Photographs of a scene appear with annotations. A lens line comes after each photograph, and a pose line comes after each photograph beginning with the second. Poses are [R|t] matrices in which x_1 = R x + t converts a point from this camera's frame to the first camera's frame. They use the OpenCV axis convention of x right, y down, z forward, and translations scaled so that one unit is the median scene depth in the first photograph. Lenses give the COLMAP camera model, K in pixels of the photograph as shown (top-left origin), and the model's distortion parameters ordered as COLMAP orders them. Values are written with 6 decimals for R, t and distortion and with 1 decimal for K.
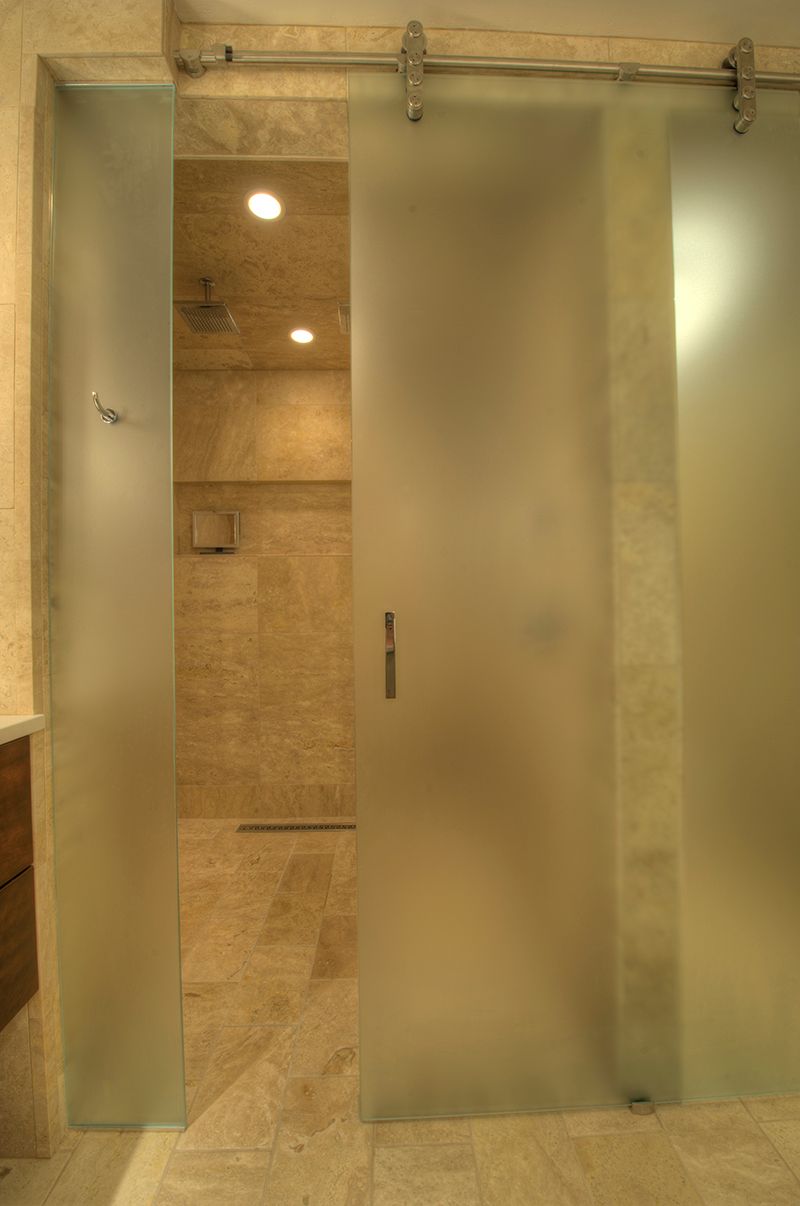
lens RADIAL K [[478.1, 0, 399.9], [0, 478.1, 605.3], [0, 0, 1]] dist [-0.016415, -0.001693]
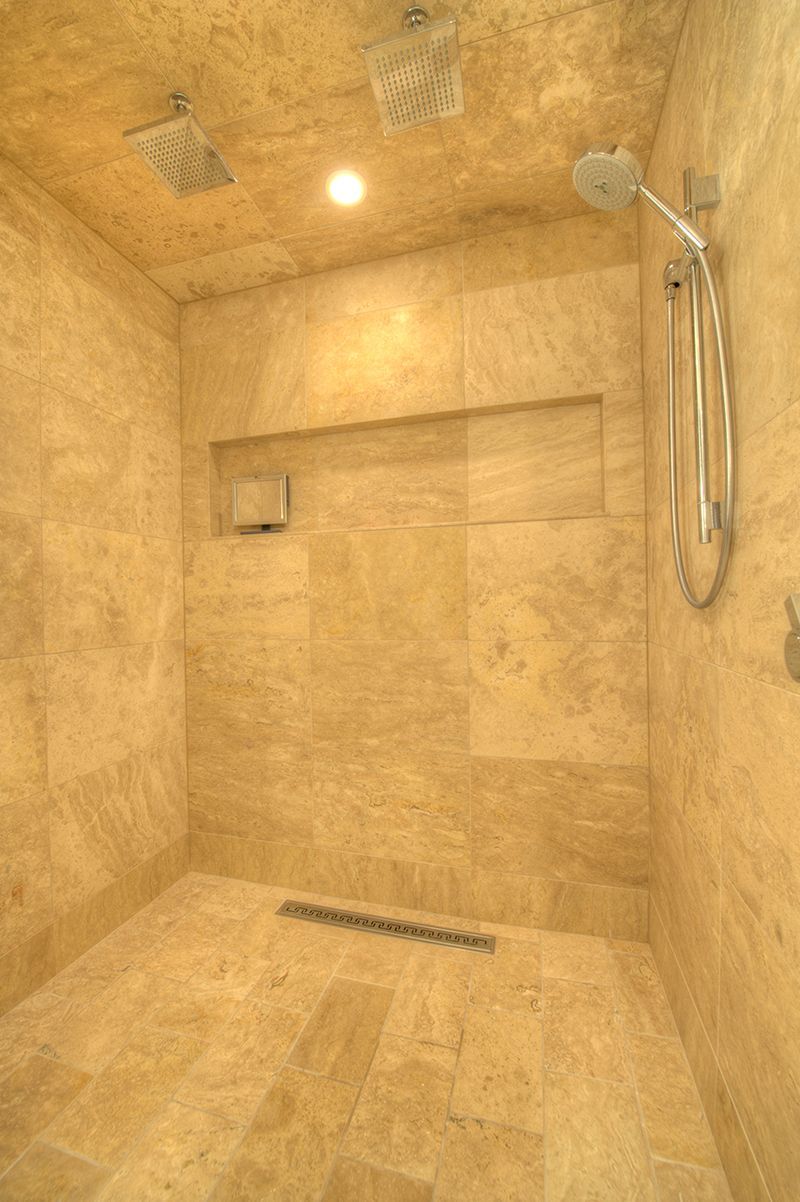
lens RADIAL K [[476.5, 0, 399.6], [0, 476.5, 606.2], [0, 0, 1]] dist [-0.016415, -0.001693]
pose [[0.953191, -0.000910, -0.302367, 0.051513], [0.004128, 0.999941, 0.010004, 0.000509], [0.302340, -0.010784, 0.953139, 0.352881]]
